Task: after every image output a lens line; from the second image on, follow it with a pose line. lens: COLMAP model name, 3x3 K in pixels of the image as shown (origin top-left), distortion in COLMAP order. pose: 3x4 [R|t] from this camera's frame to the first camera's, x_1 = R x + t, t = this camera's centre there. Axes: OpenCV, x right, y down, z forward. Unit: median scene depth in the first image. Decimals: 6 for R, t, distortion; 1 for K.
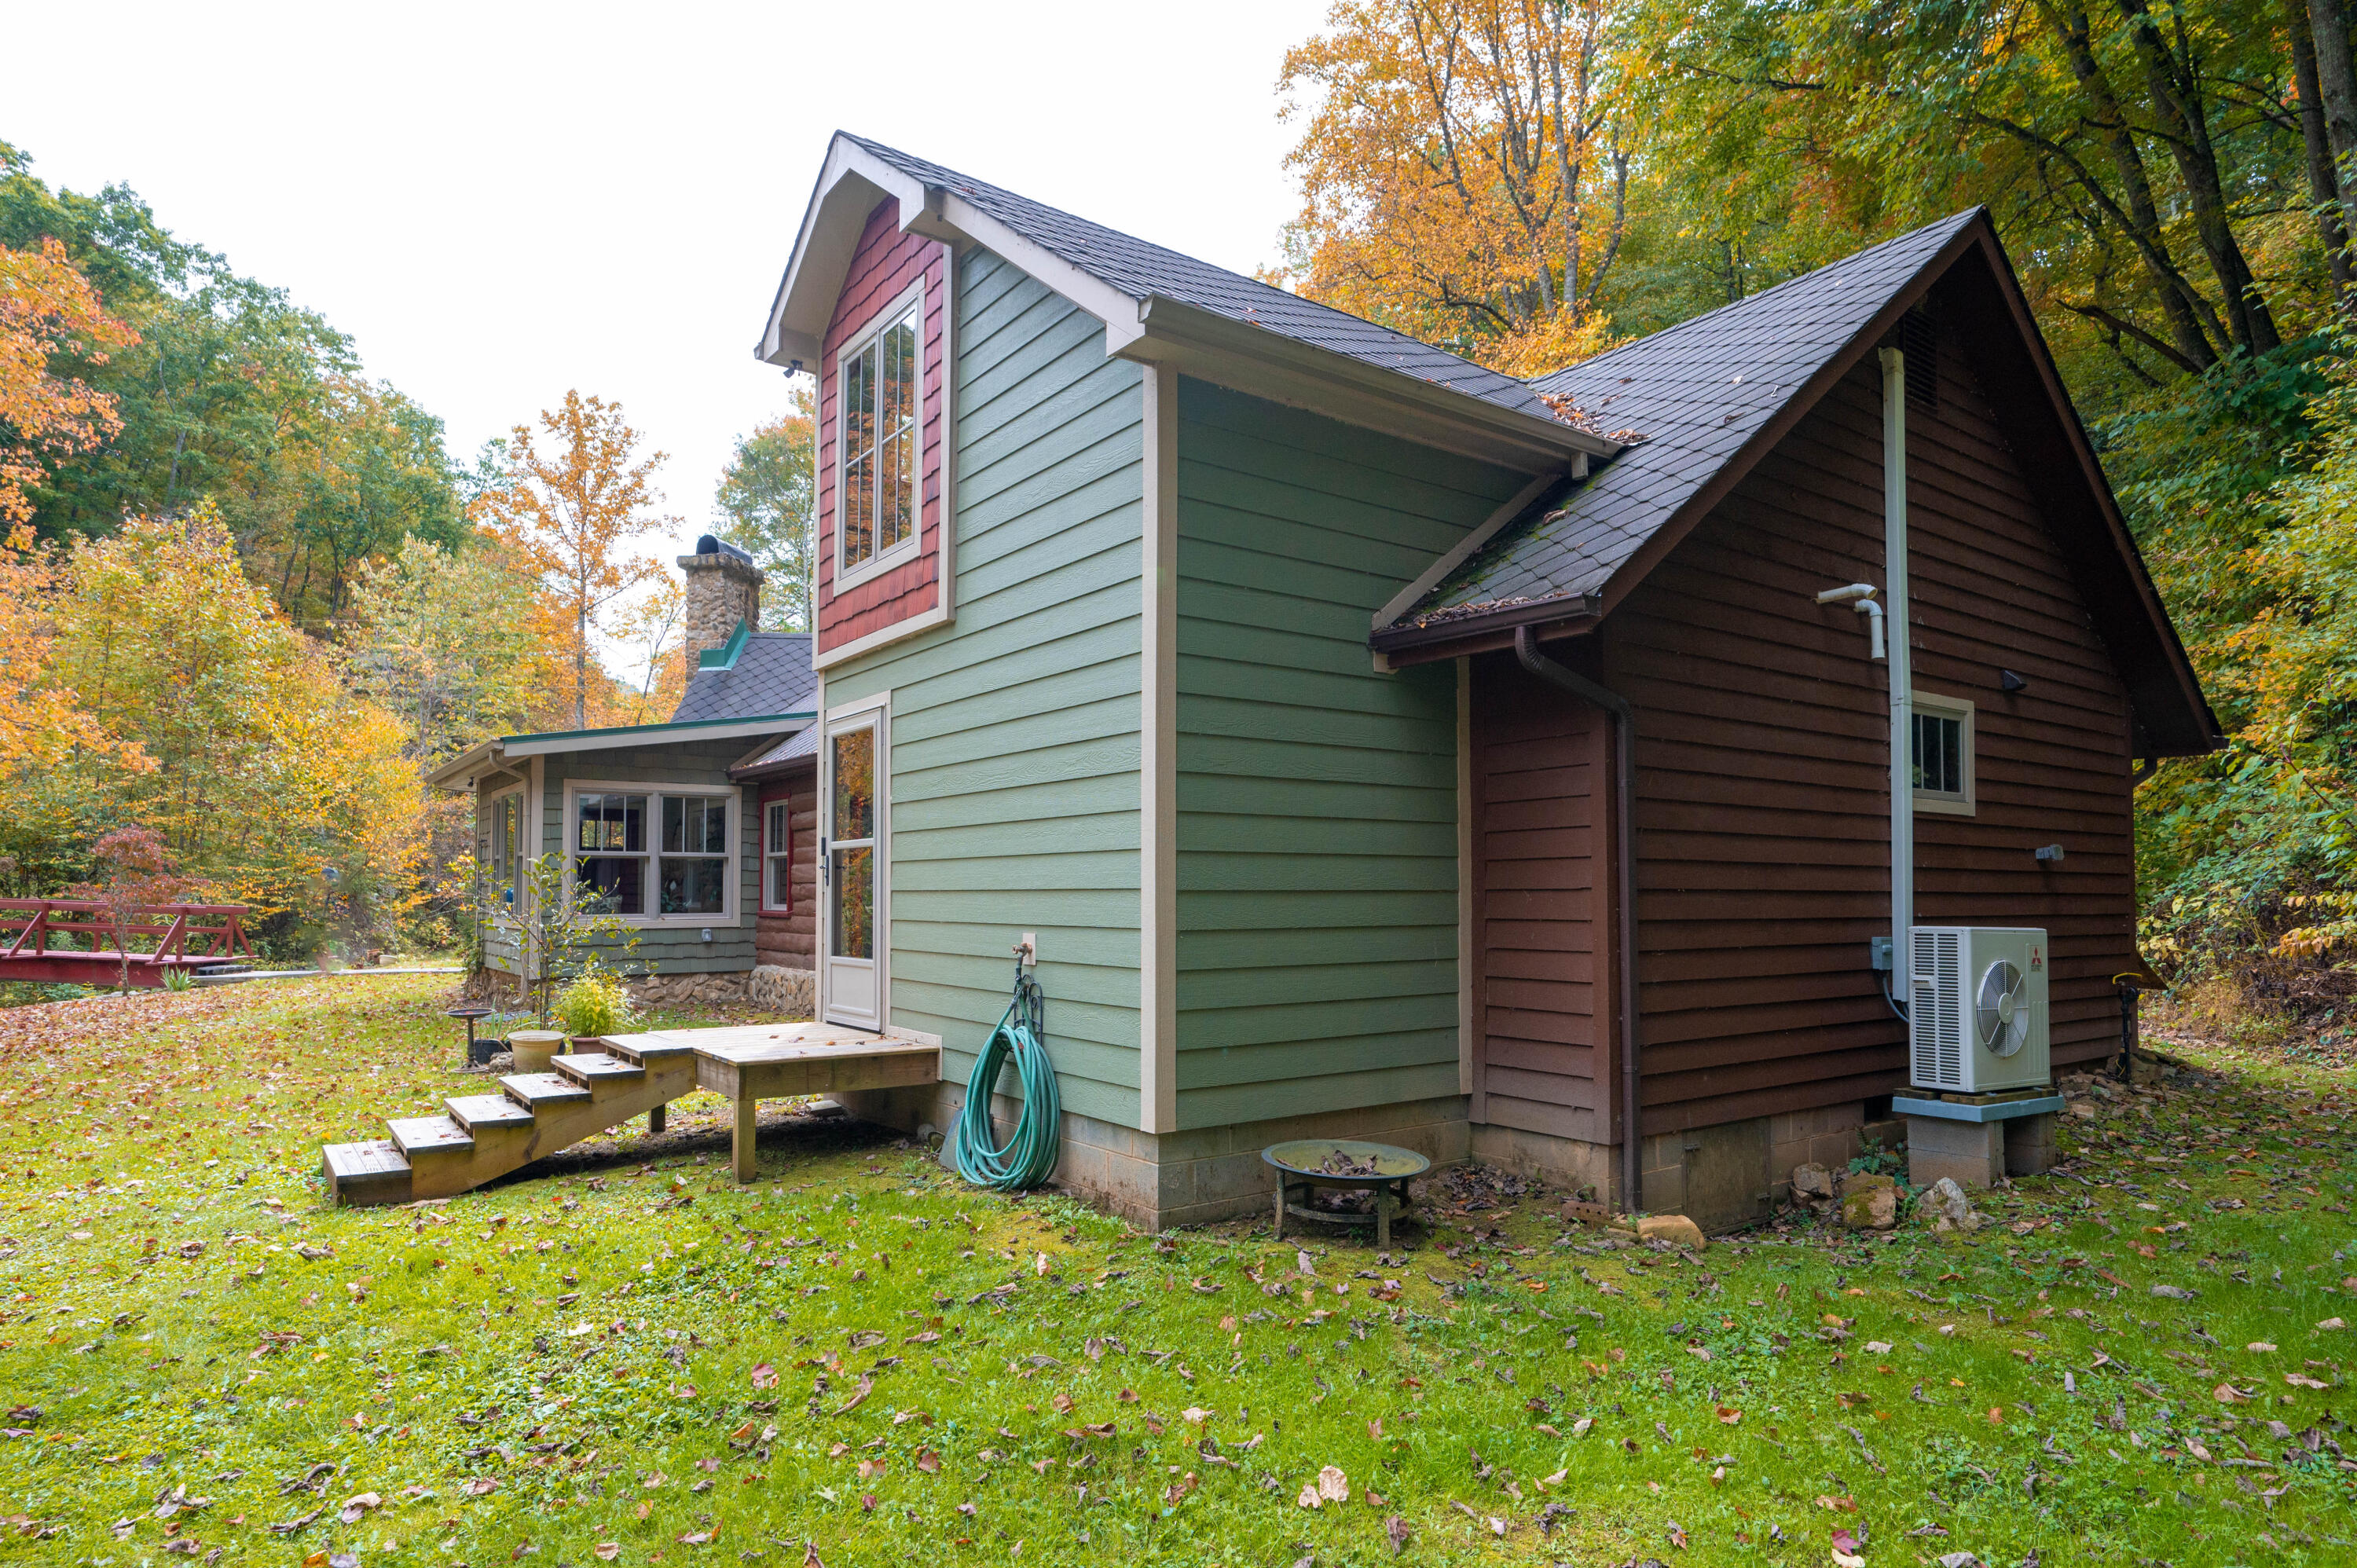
lens RADIAL K [[1308.5, 0, 1204.3], [0, 1308.5, 868.1], [0, 0, 1]] dist [-0.004690, 0.002635]
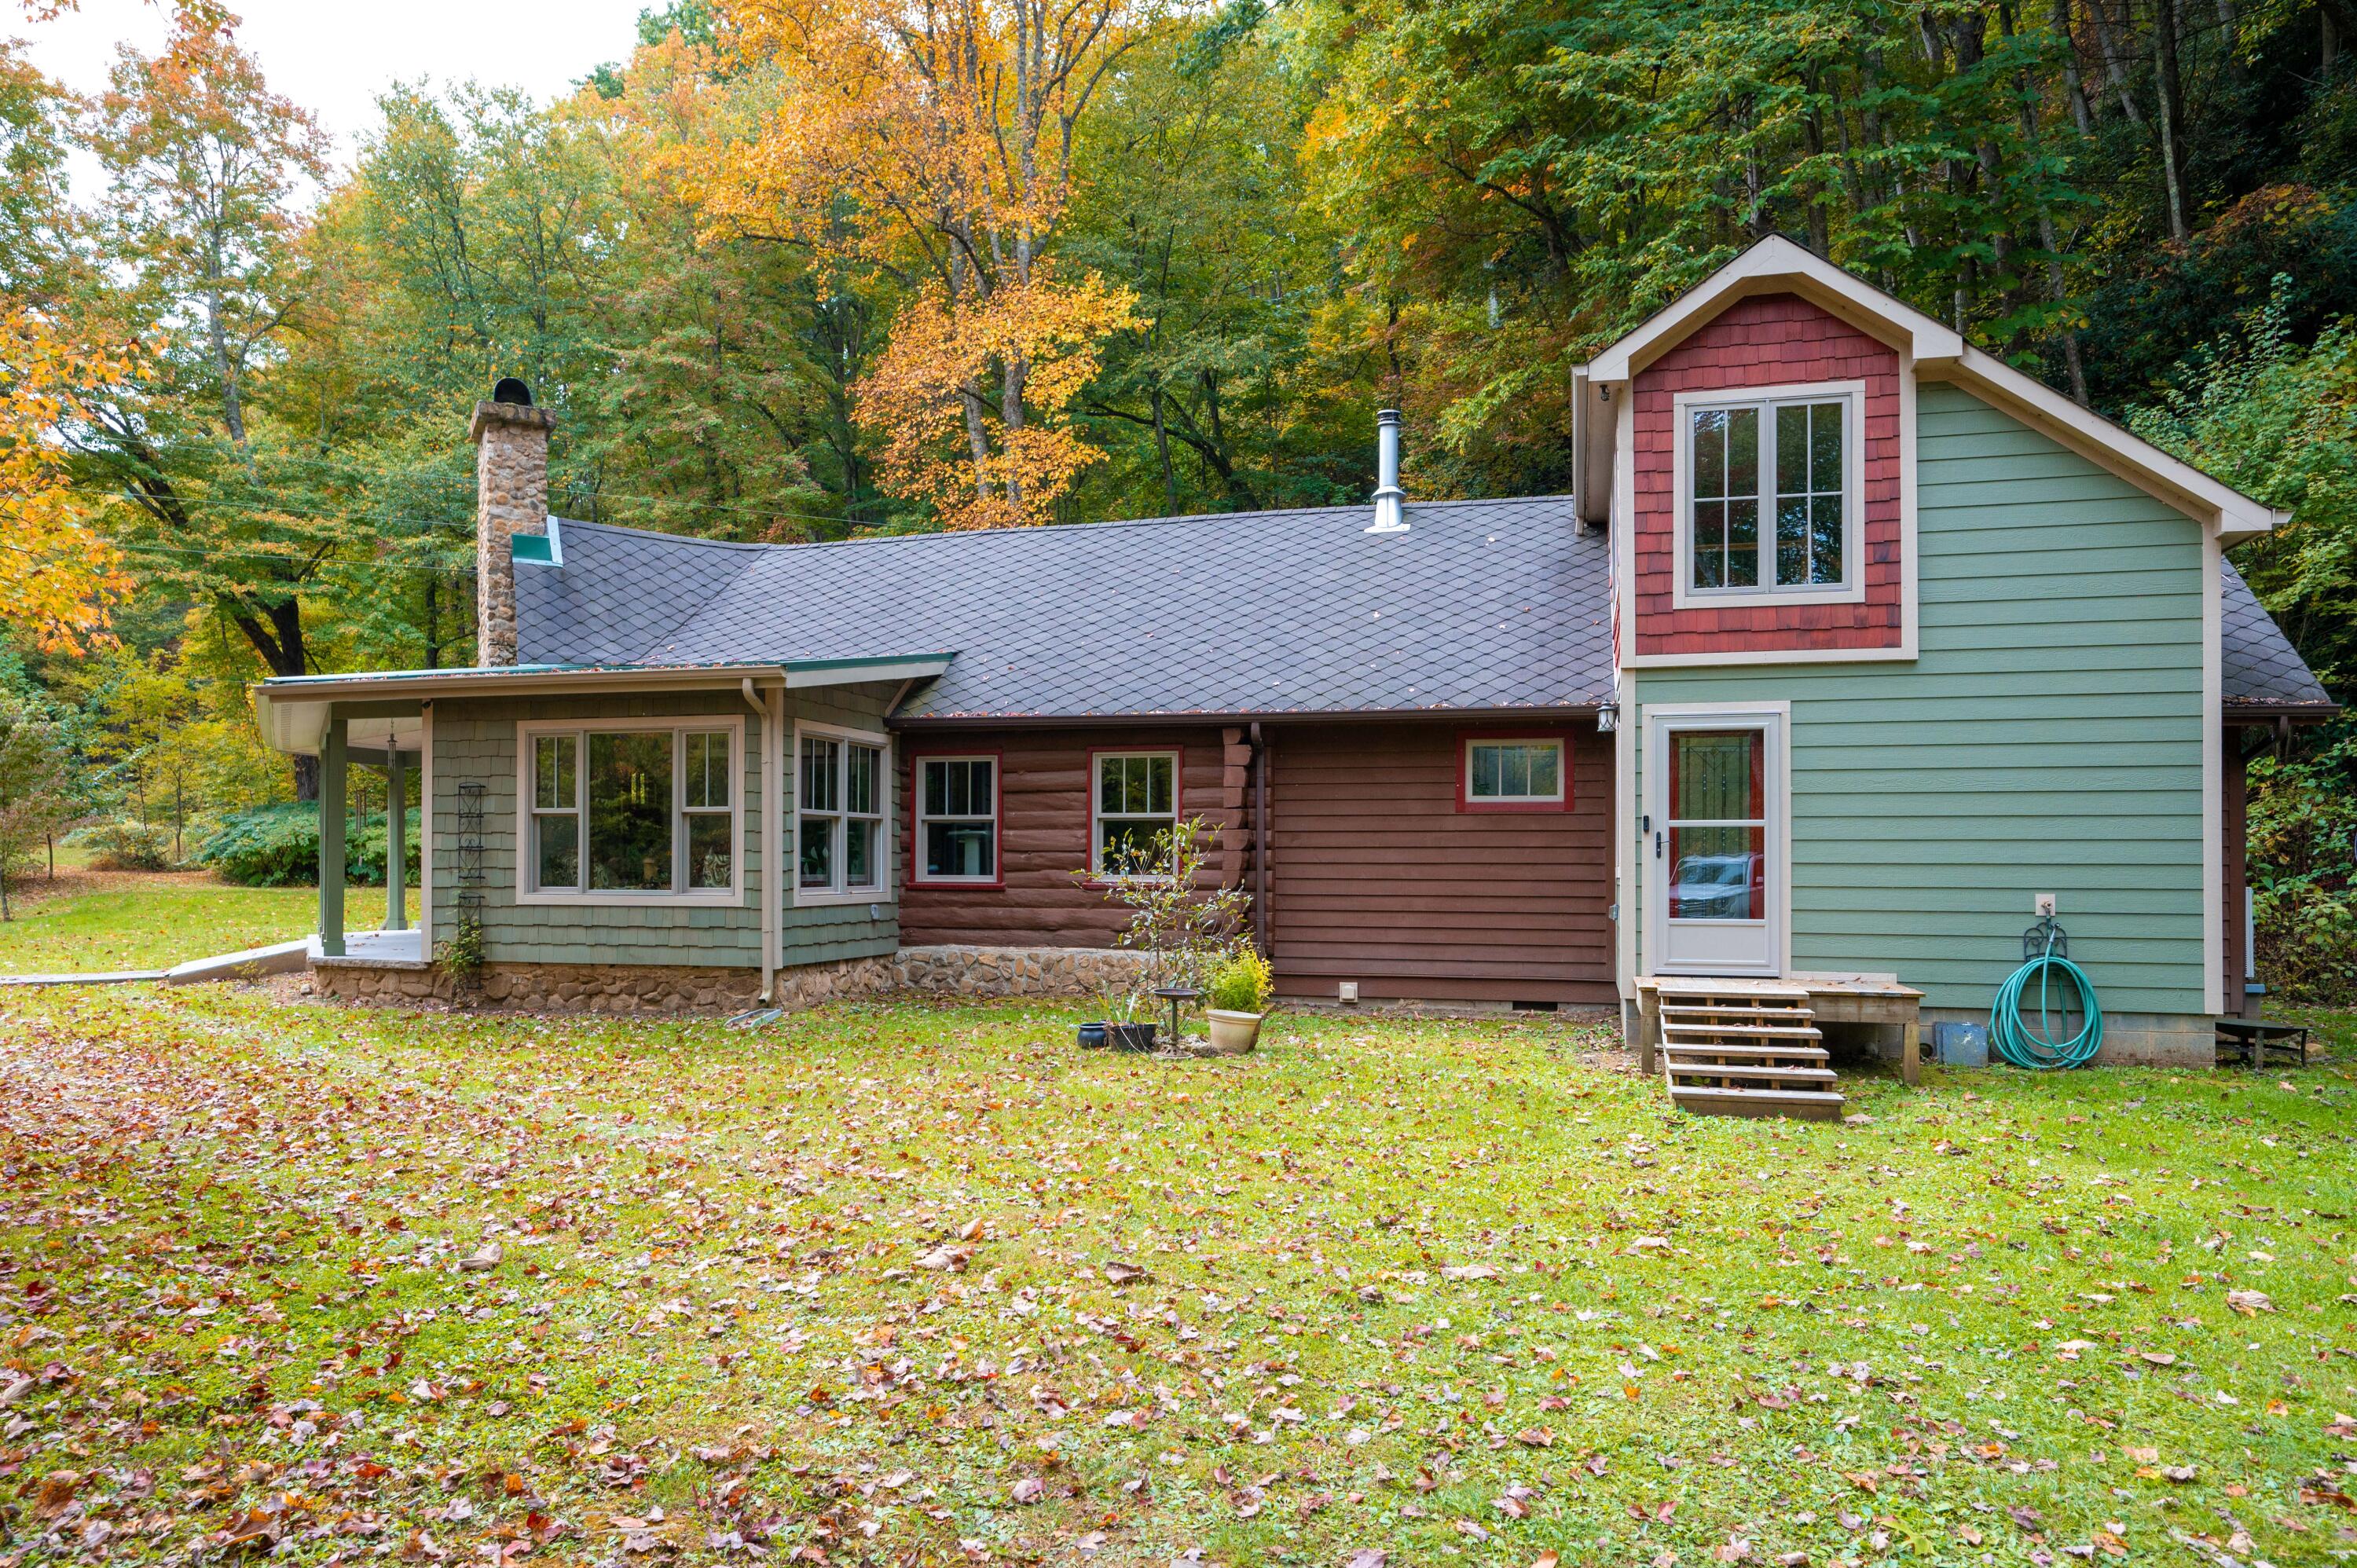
lens RADIAL K [[1522.4, 0, 1150.0], [0, 1522.4, 857.7], [0, 0, 1]] dist [0.005426, -0.008741]
pose [[0.789057, 0.007417, 0.614275, -0.836447], [-0.016318, 0.999827, 0.008888, 0.004870], [-0.614103, -0.017037, 0.789042, 0.120785]]
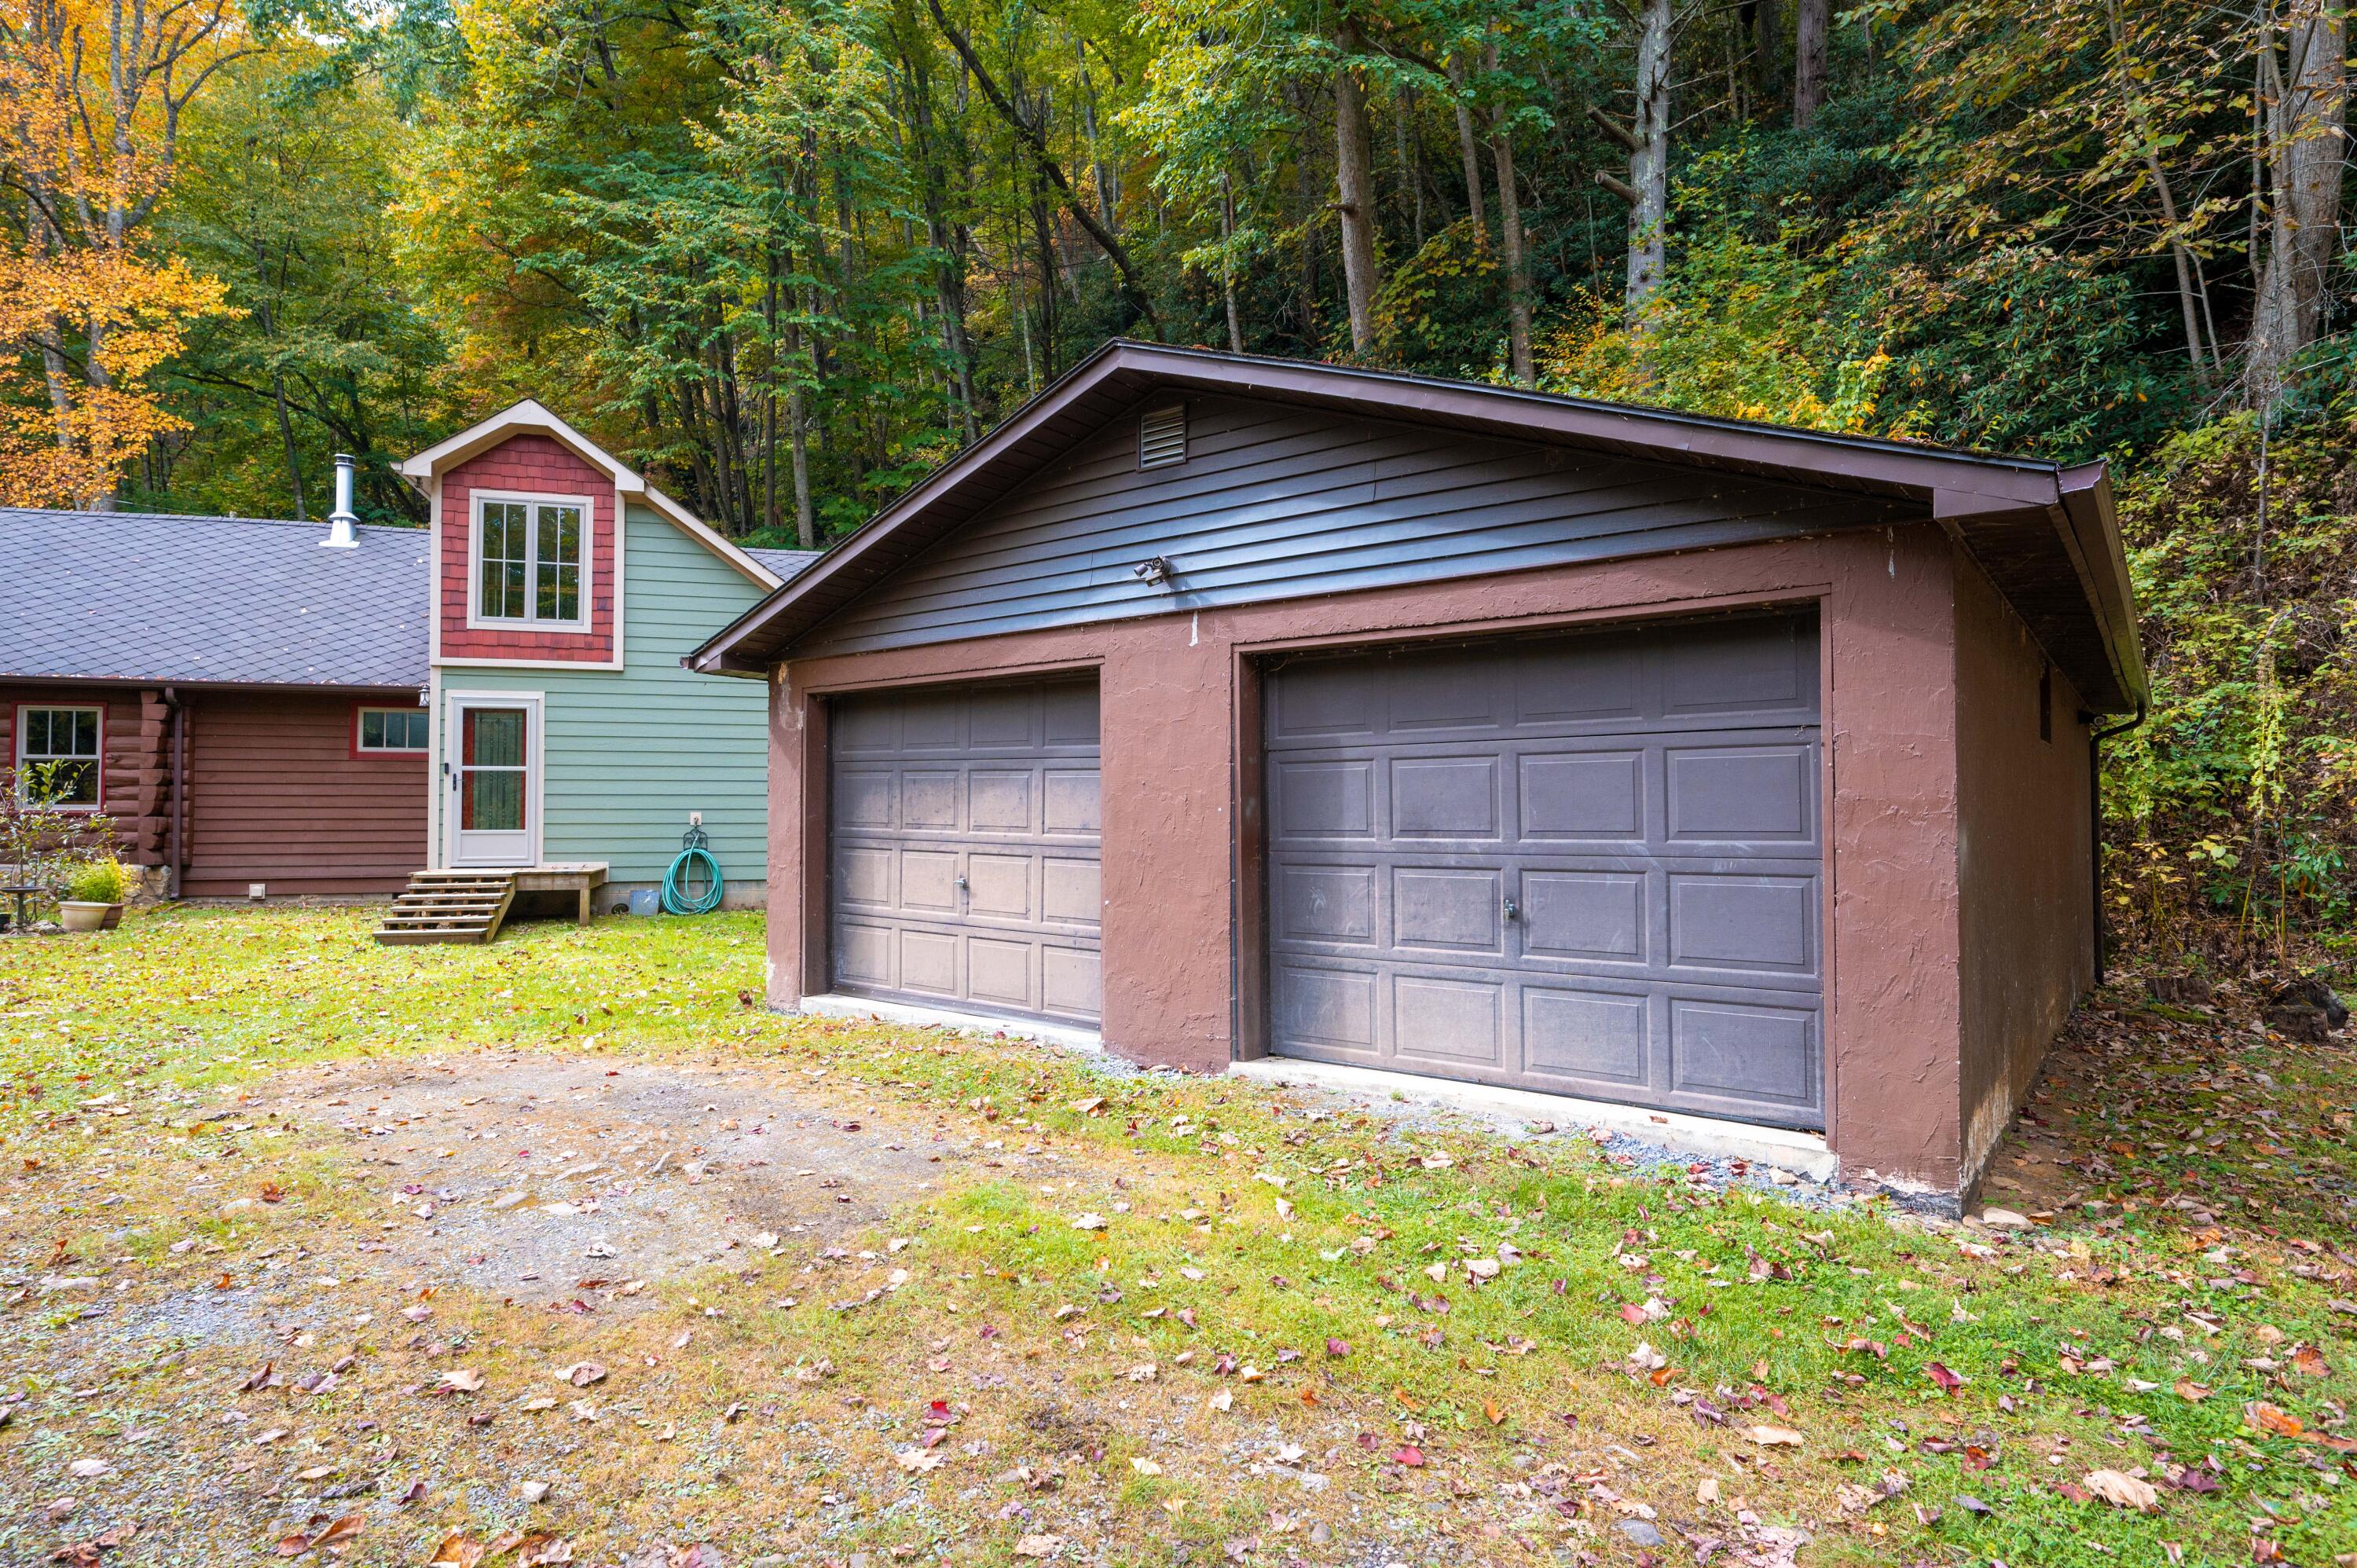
lens RADIAL K [[1308.5, 0, 1182.7], [0, 1308.5, 770.8], [0, 0, 1]] dist [-0.004690, 0.002635]
pose [[0.348105, 0.030162, 0.936970, -0.909771], [-0.018636, 0.999507, -0.025252, 0.007345], [-0.937270, -0.008671, 0.348495, -0.304908]]
